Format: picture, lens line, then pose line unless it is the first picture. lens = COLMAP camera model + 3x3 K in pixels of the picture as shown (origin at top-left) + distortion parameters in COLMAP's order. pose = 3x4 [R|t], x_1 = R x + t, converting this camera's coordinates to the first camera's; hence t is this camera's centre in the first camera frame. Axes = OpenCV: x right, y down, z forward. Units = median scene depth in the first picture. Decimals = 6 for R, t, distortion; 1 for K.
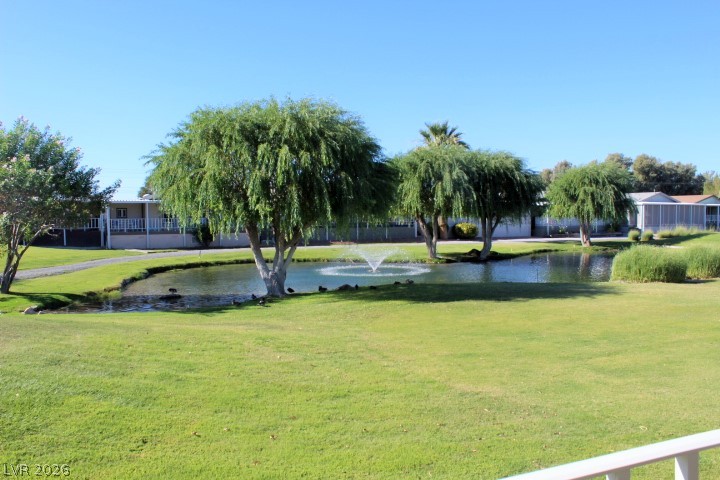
lens RADIAL K [[605.7, 0, 355.1], [0, 605.7, 246.1], [0, 0, 1]] dist [-0.167679, 0.144680]
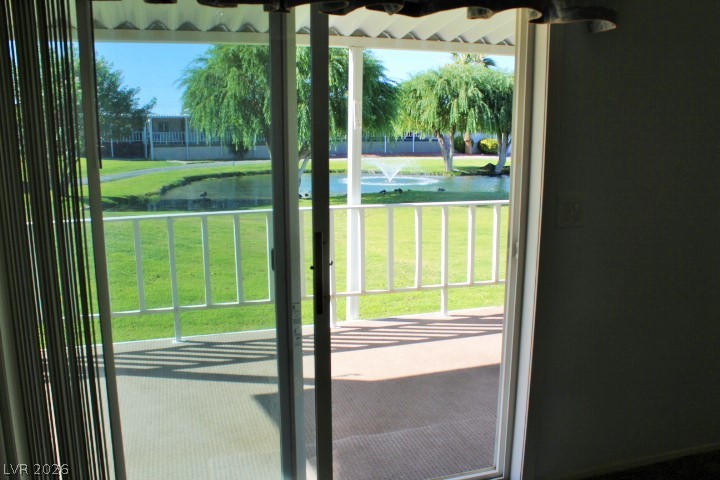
lens RADIAL K [[605.7, 0, 355.1], [0, 605.7, 246.1], [0, 0, 1]] dist [-0.167679, 0.144680]
pose [[0.997051, 0.022384, -0.073403, 0.046583], [-0.011893, 0.990028, 0.140366, 0.004214], [0.075813, -0.139079, 0.987375, -0.085846]]
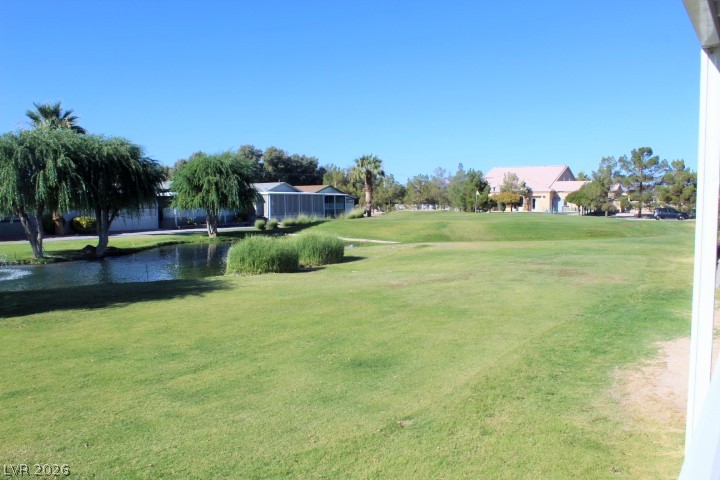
lens RADIAL K [[605.7, 0, 355.1], [0, 605.7, 246.1], [0, 0, 1]] dist [-0.167679, 0.144680]
pose [[0.833708, -0.043440, 0.550494, 0.049290], [0.034870, 0.999053, 0.026027, -0.003170], [-0.551103, -0.002503, 0.834433, 0.047734]]
